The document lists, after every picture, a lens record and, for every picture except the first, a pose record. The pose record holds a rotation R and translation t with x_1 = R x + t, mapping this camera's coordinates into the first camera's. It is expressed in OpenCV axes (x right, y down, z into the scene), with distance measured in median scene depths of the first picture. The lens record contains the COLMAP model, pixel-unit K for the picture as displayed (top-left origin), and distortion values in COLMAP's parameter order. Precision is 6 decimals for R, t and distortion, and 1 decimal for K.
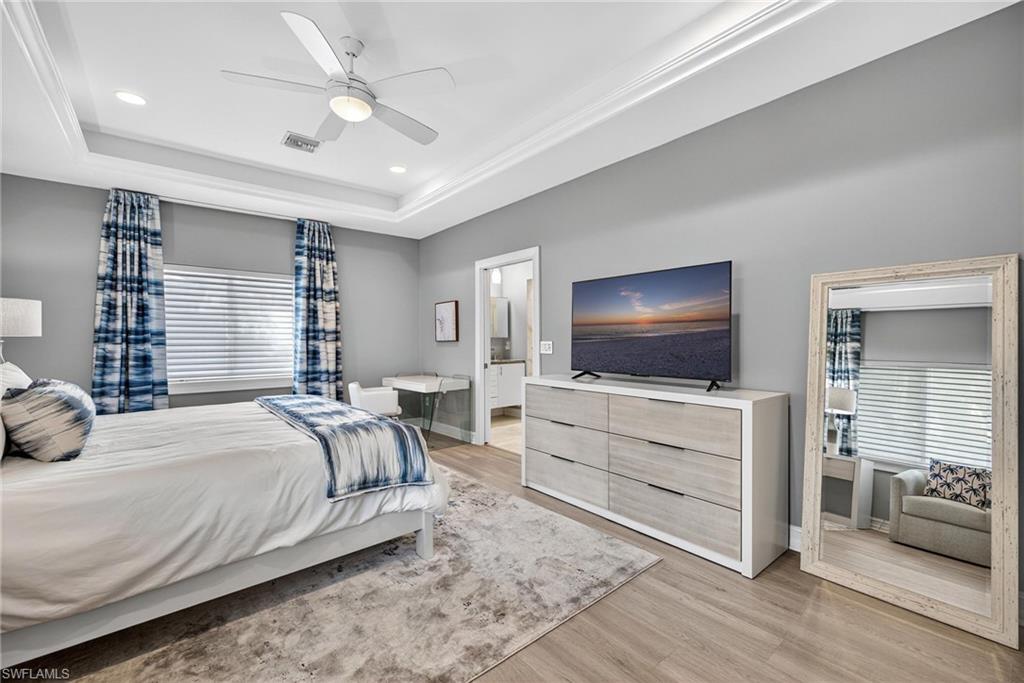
lens RADIAL K [[426.8, 0, 512.0], [0, 426.8, 341.5], [0, 0, 1]] dist [0.002623, 0.000363]
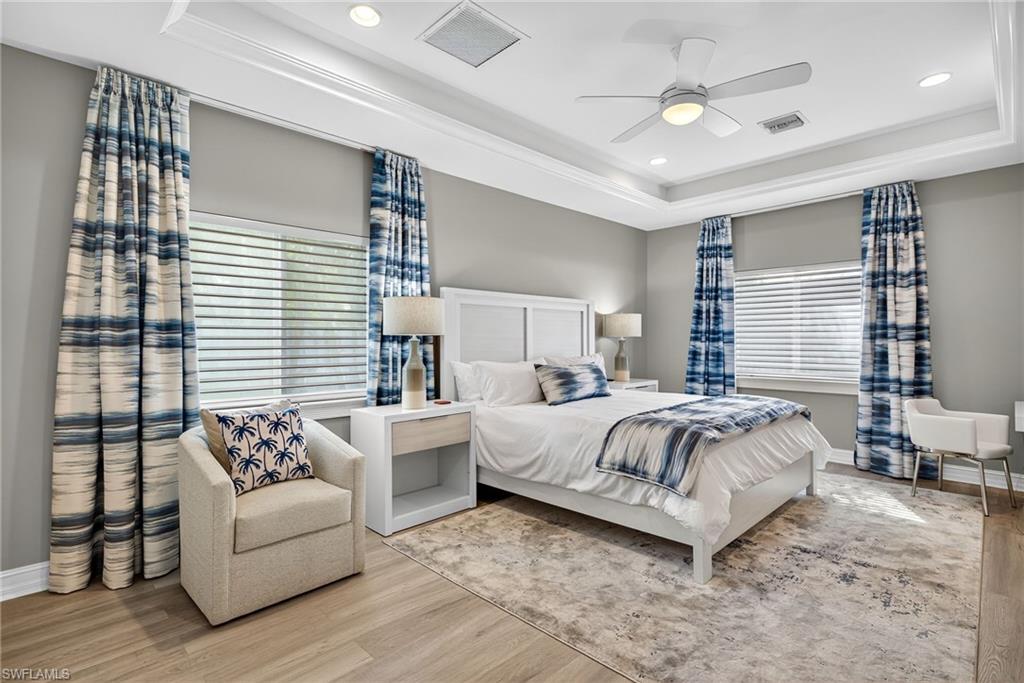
lens RADIAL K [[498.5, 0, 512.0], [0, 498.5, 341.5], [0, 0, 1]] dist [-0.000655, -0.000037]
pose [[0.067450, 0.005784, -0.997706, 0.512163], [-0.002055, 0.999982, 0.005658, -0.002686], [0.997721, 0.001669, 0.067461, 0.335939]]
